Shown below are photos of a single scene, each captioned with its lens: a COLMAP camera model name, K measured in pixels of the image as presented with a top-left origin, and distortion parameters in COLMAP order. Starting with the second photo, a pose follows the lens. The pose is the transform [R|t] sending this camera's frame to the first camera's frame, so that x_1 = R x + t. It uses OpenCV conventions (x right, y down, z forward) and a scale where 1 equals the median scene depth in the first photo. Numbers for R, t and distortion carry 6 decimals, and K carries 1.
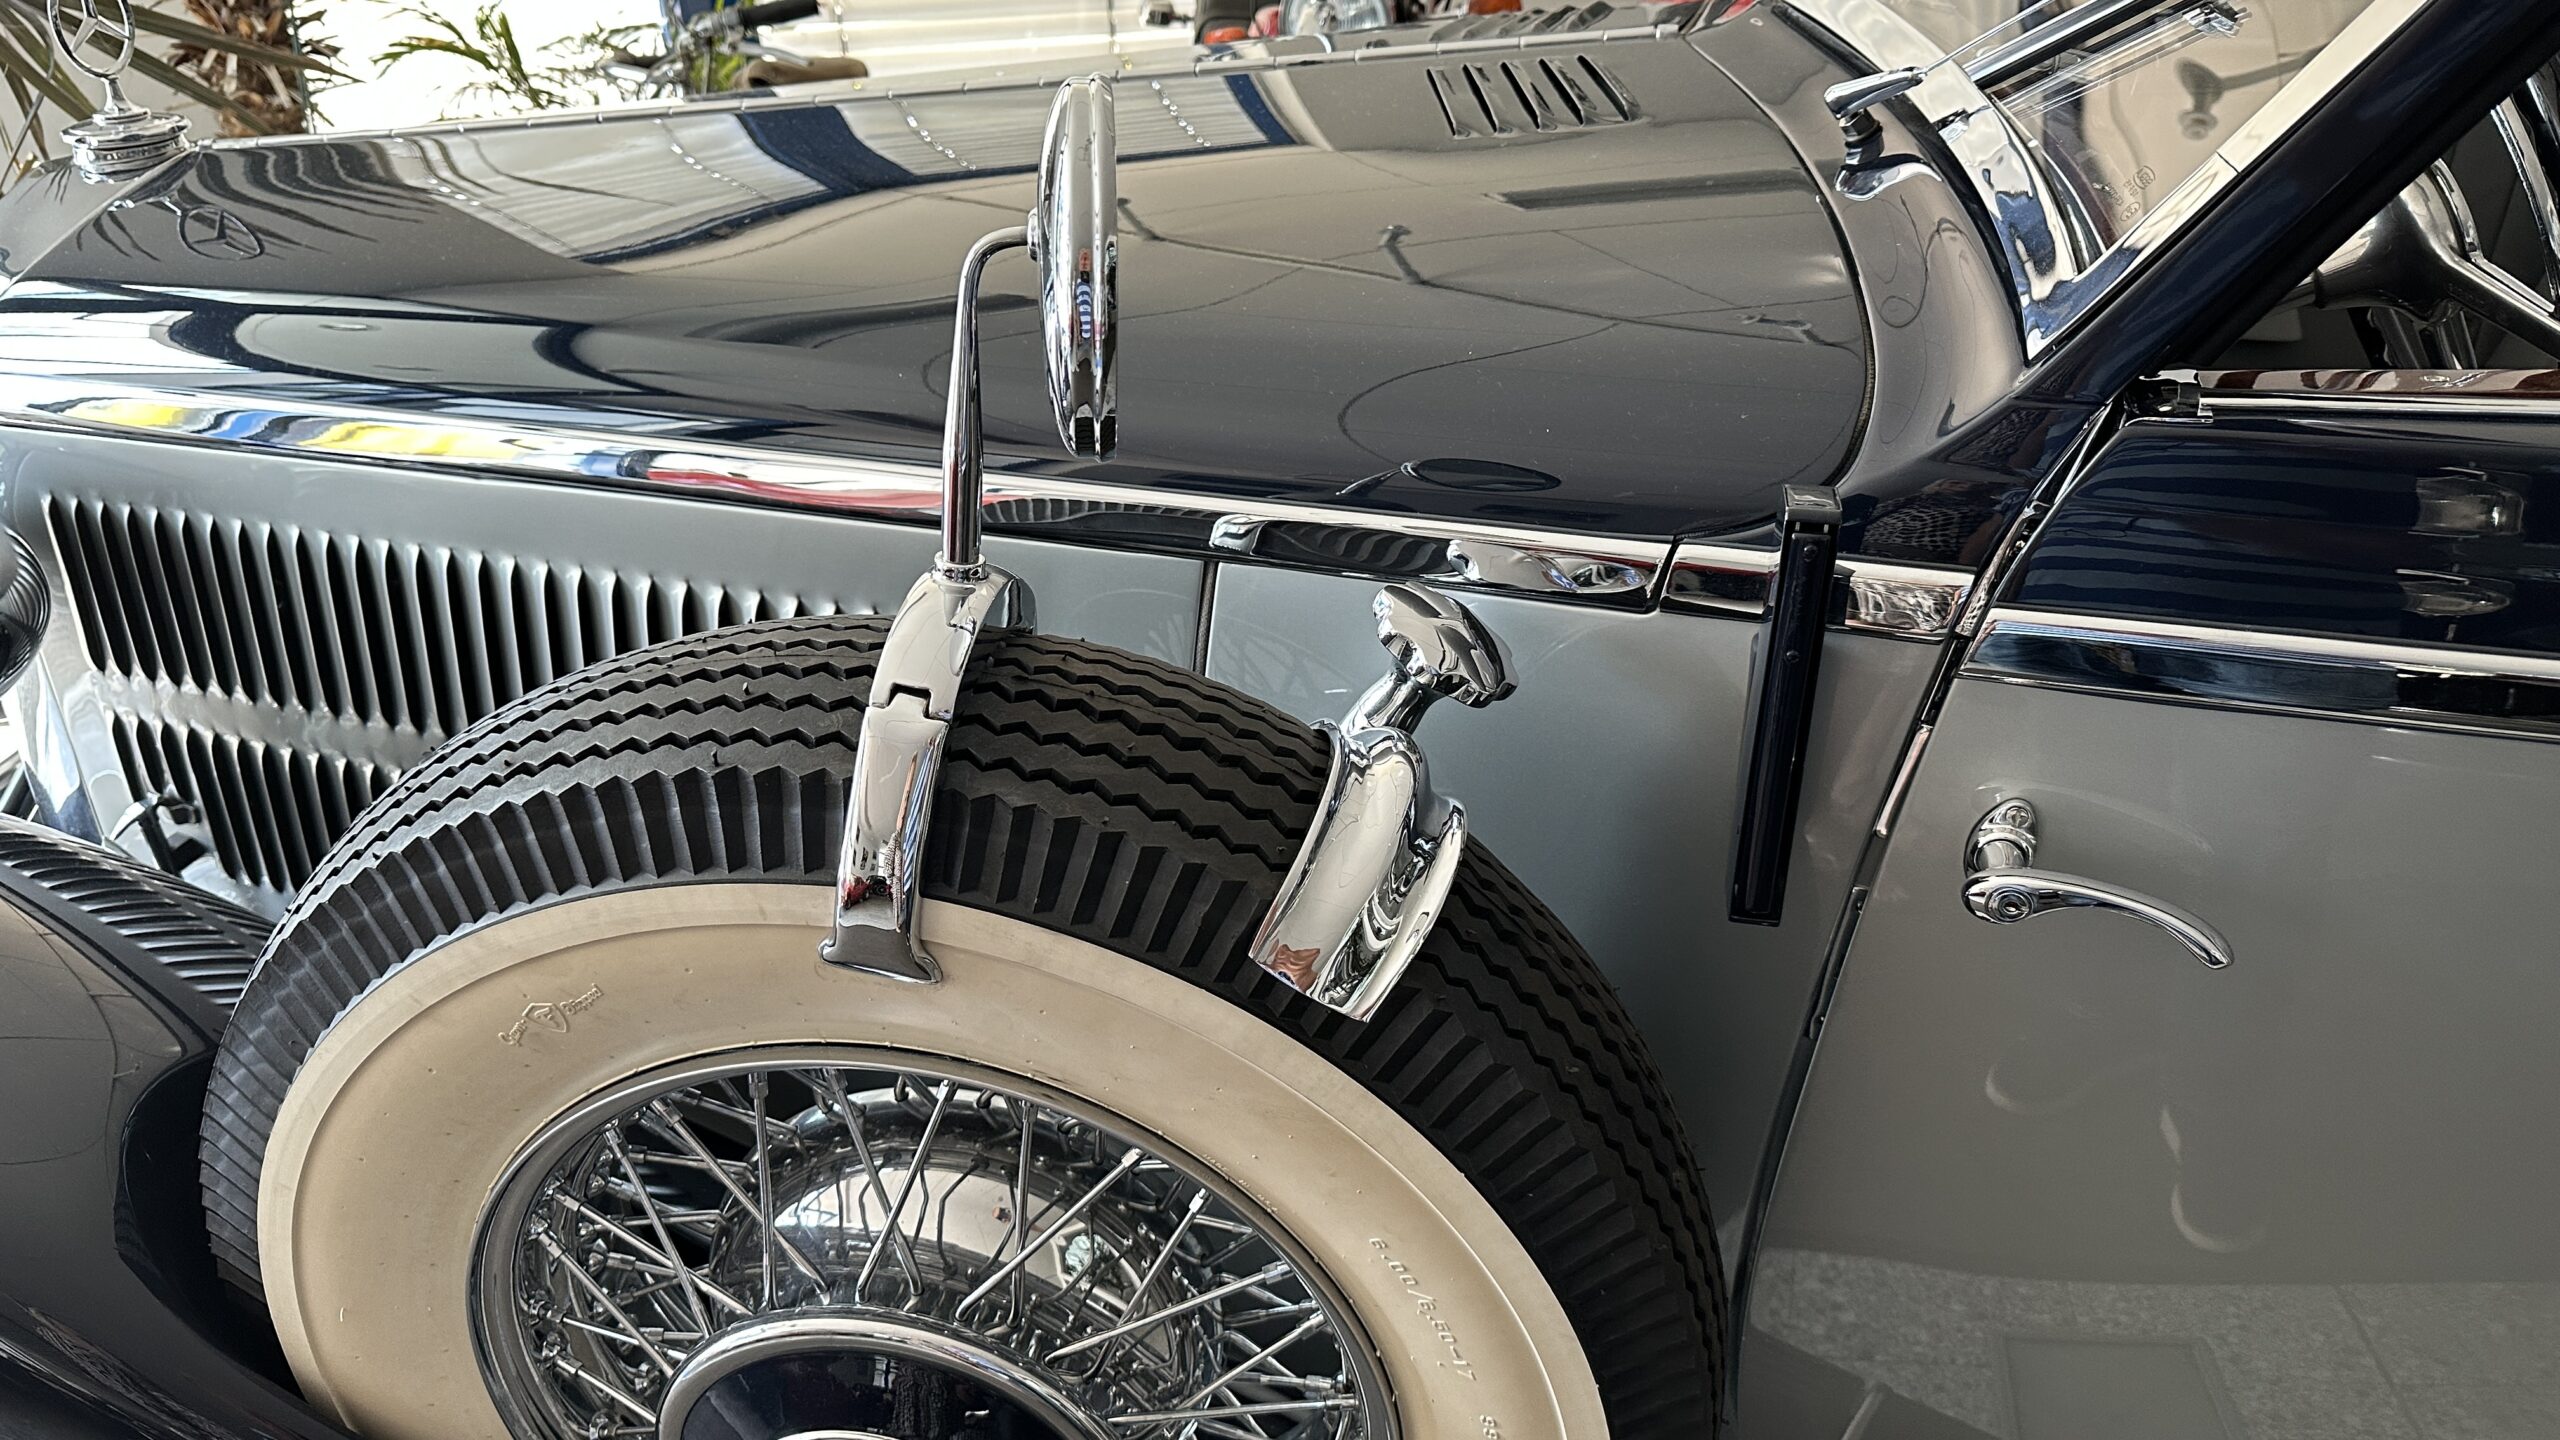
lens RADIAL K [[1838.2, 0, 1280.0], [0, 1838.2, 720.0], [0, 0, 1]] dist [-0.000467, 0.001173]
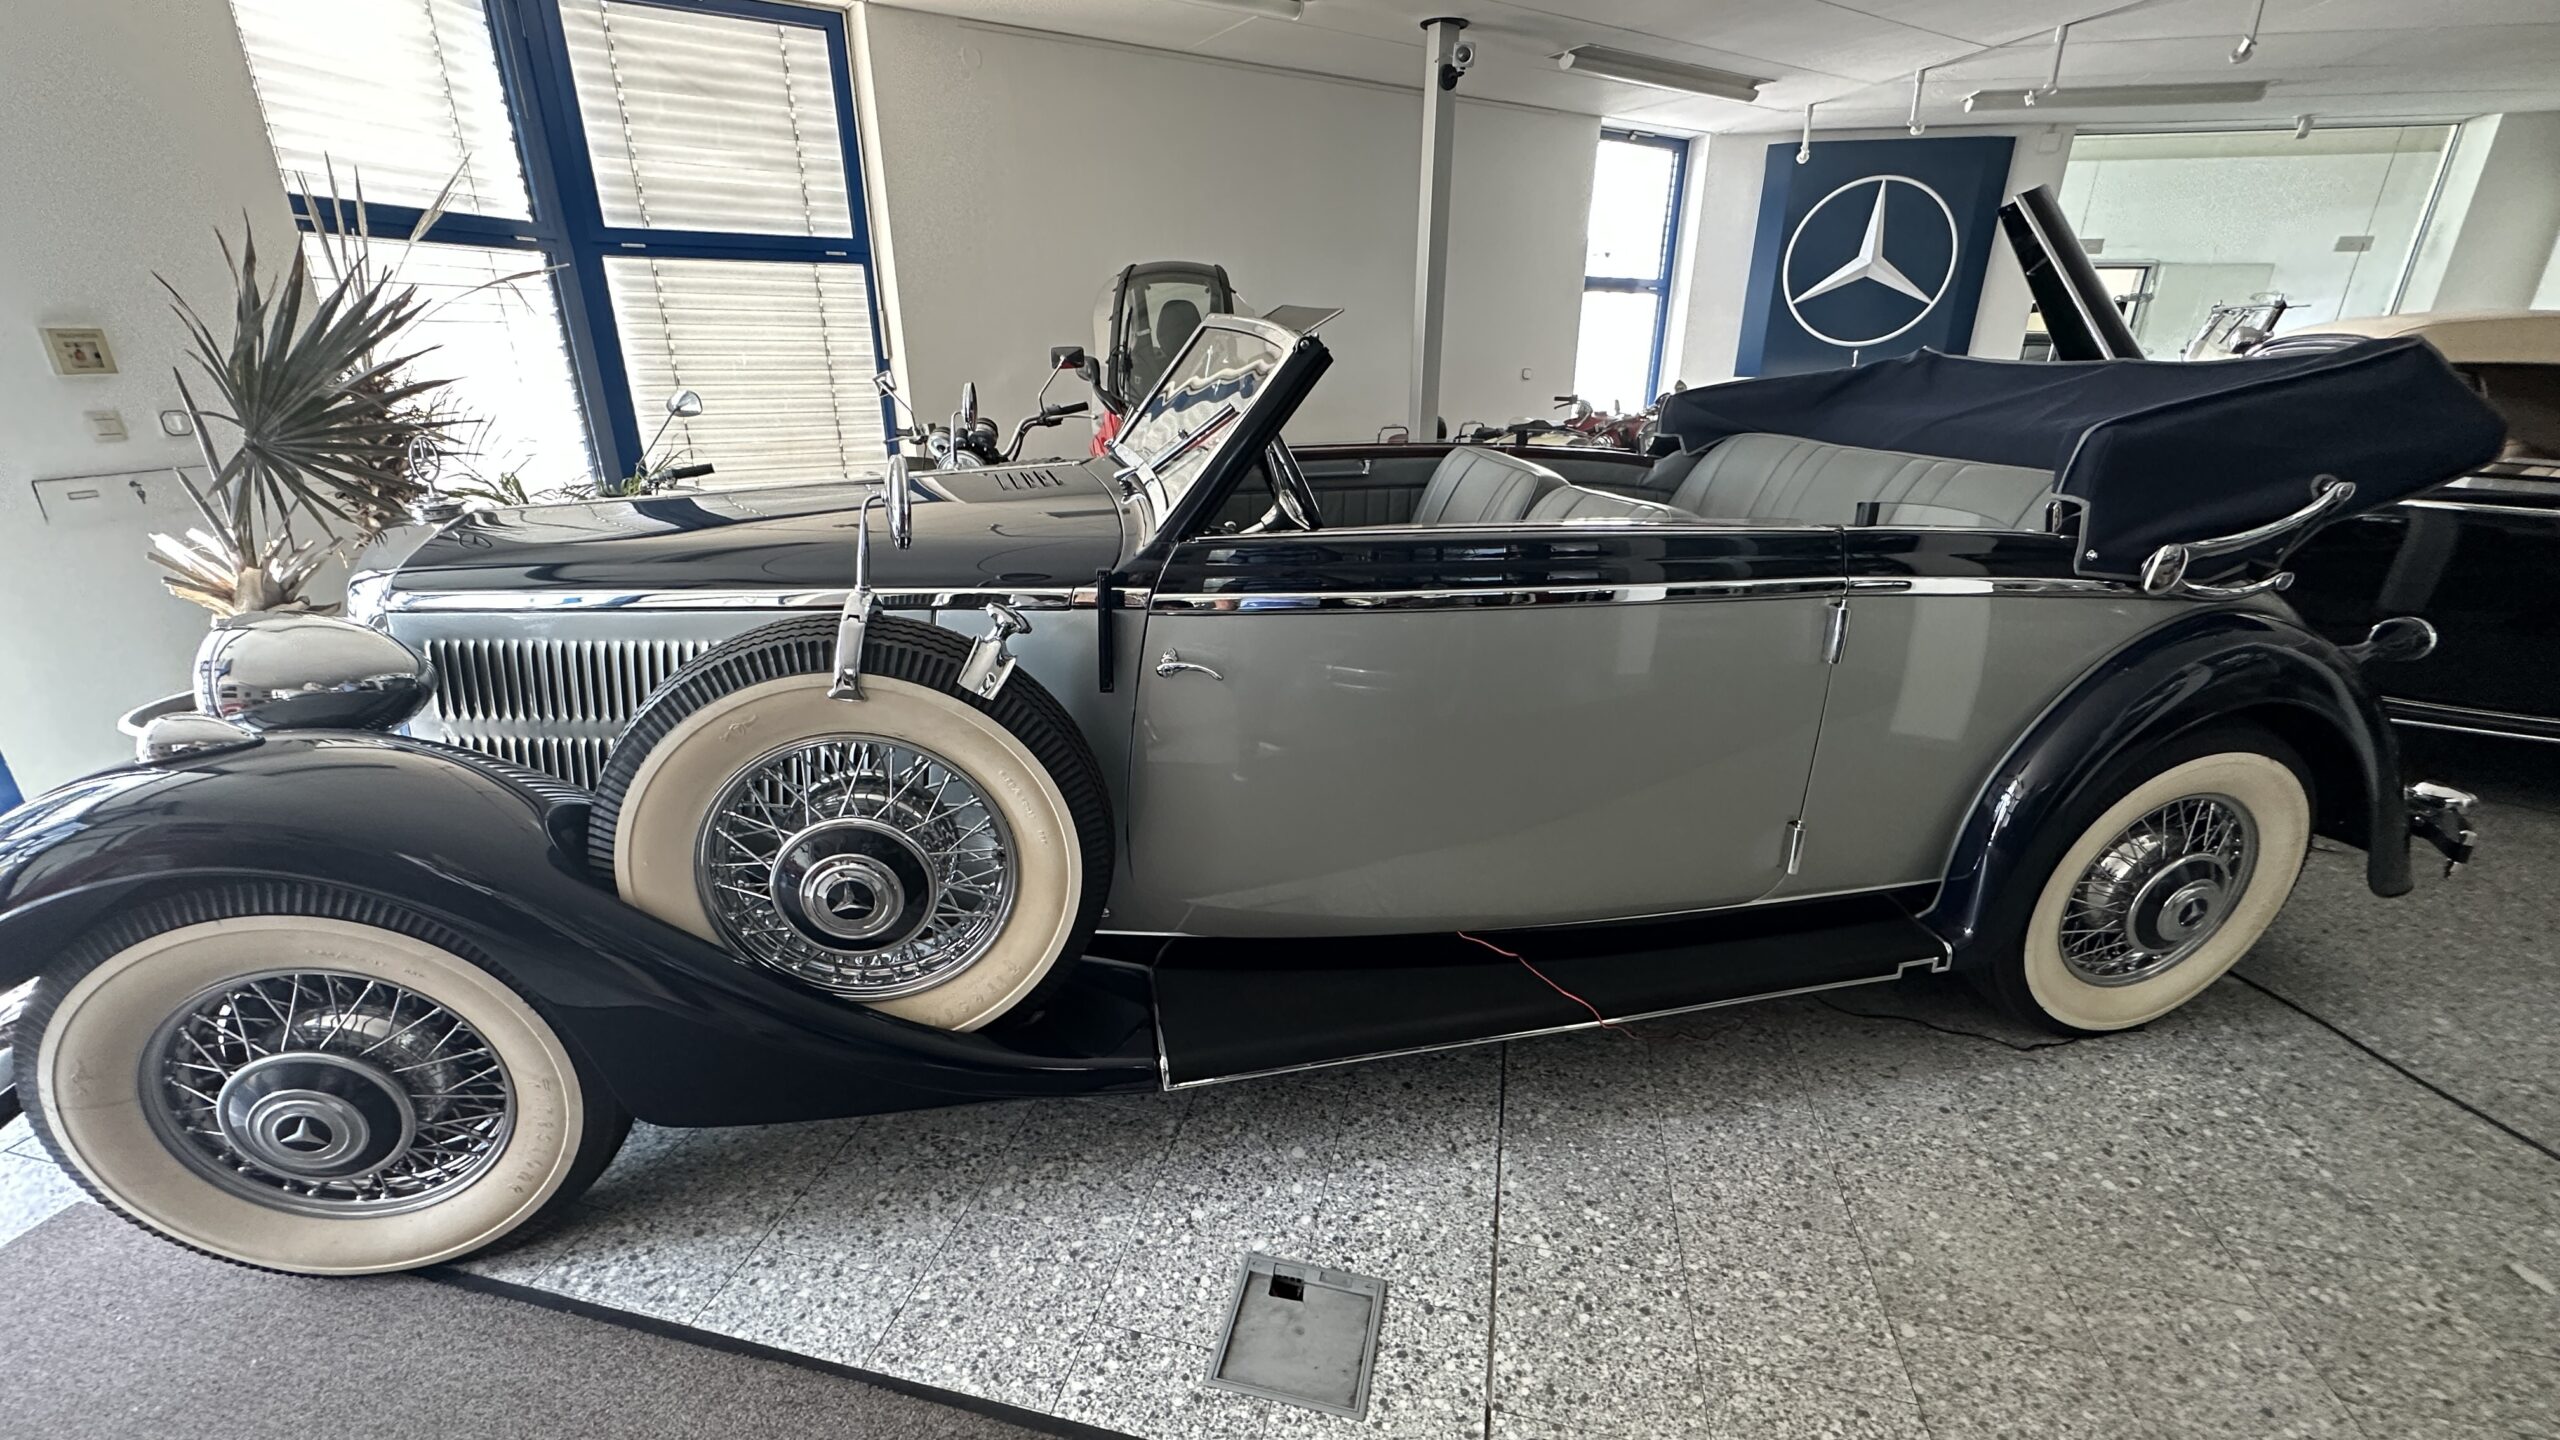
lens RADIAL K [[938.3, 0, 1280.0], [0, 938.3, 720.0], [0, 0, 1]] dist [0.000211, -0.000012]
pose [[0.942936, -0.088264, 0.321062, -0.016043], [0.126345, 0.986960, -0.099739, 0.449169], [-0.308072, 0.134612, 0.941792, -0.930846]]
